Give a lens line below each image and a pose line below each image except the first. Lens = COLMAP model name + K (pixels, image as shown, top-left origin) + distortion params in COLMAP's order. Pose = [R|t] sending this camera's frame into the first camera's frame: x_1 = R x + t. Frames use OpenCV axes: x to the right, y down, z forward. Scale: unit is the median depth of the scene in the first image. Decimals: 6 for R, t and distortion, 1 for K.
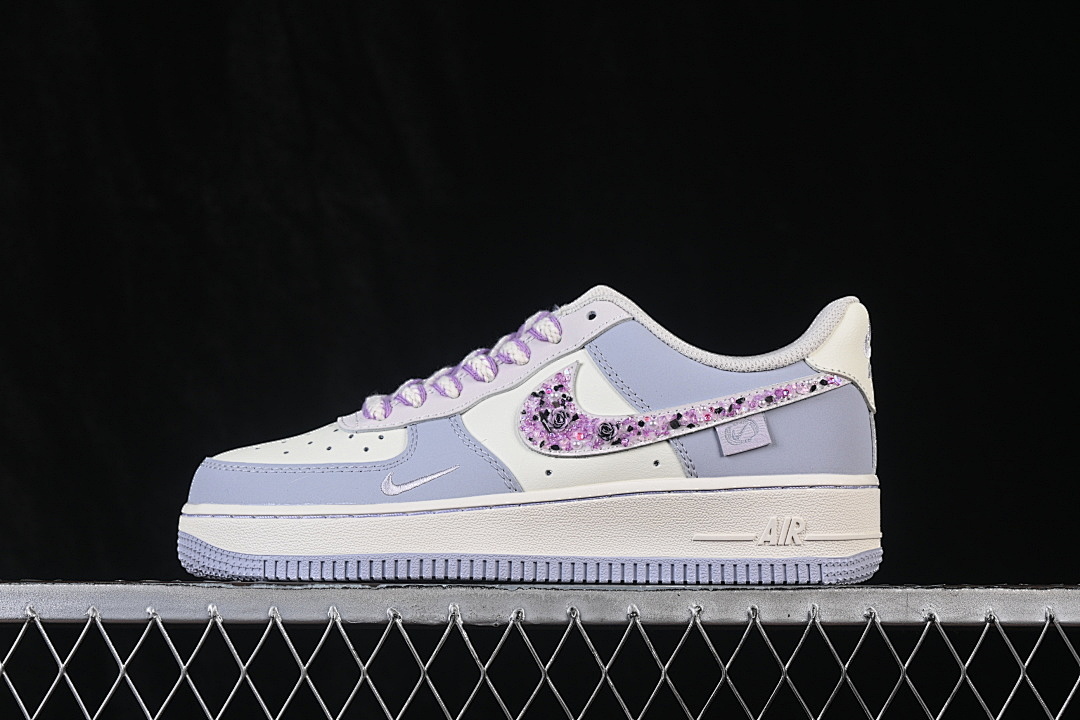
lens RADIAL K [[2197.8, 0, 534.6], [0, 2197.8, 342.7], [0, 0, 1]] dist [-0.024447, 0.000000]
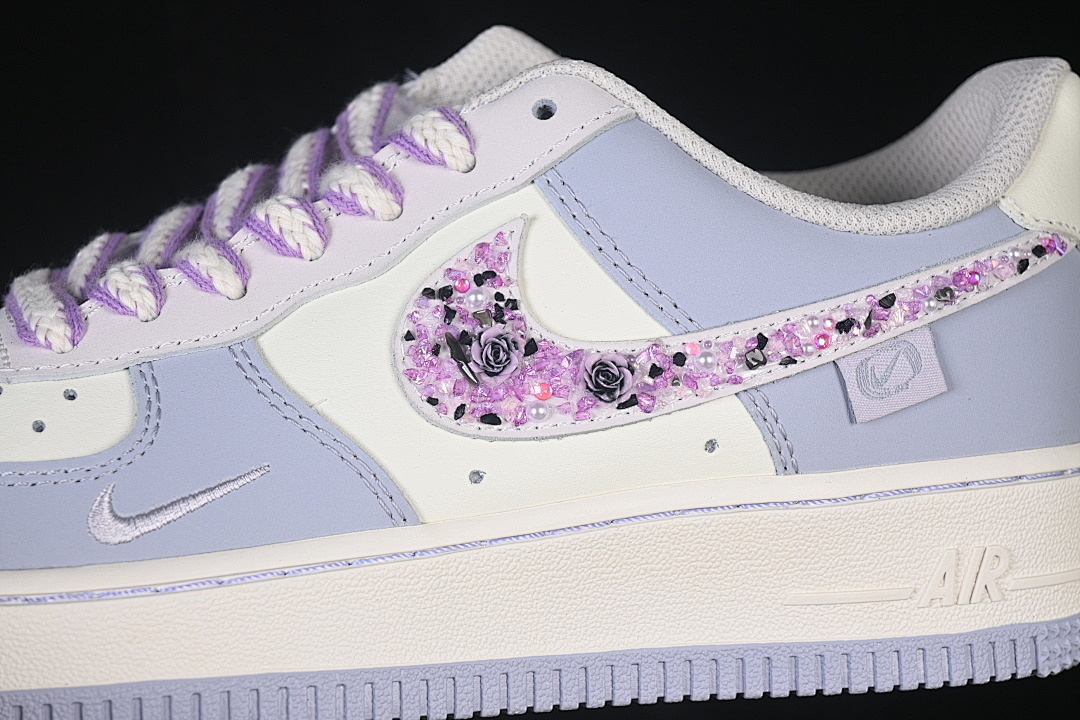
lens RADIAL K [[2197.8, 0, 546.3], [0, 2197.8, 356.6], [0, 0, 1]] dist [-0.024447, 0.000000]
pose [[0.969497, -0.037604, 0.242200, -0.084879], [-0.002477, 0.986607, 0.163096, -0.036052], [-0.245089, -0.158721, 0.956420, 0.572356]]
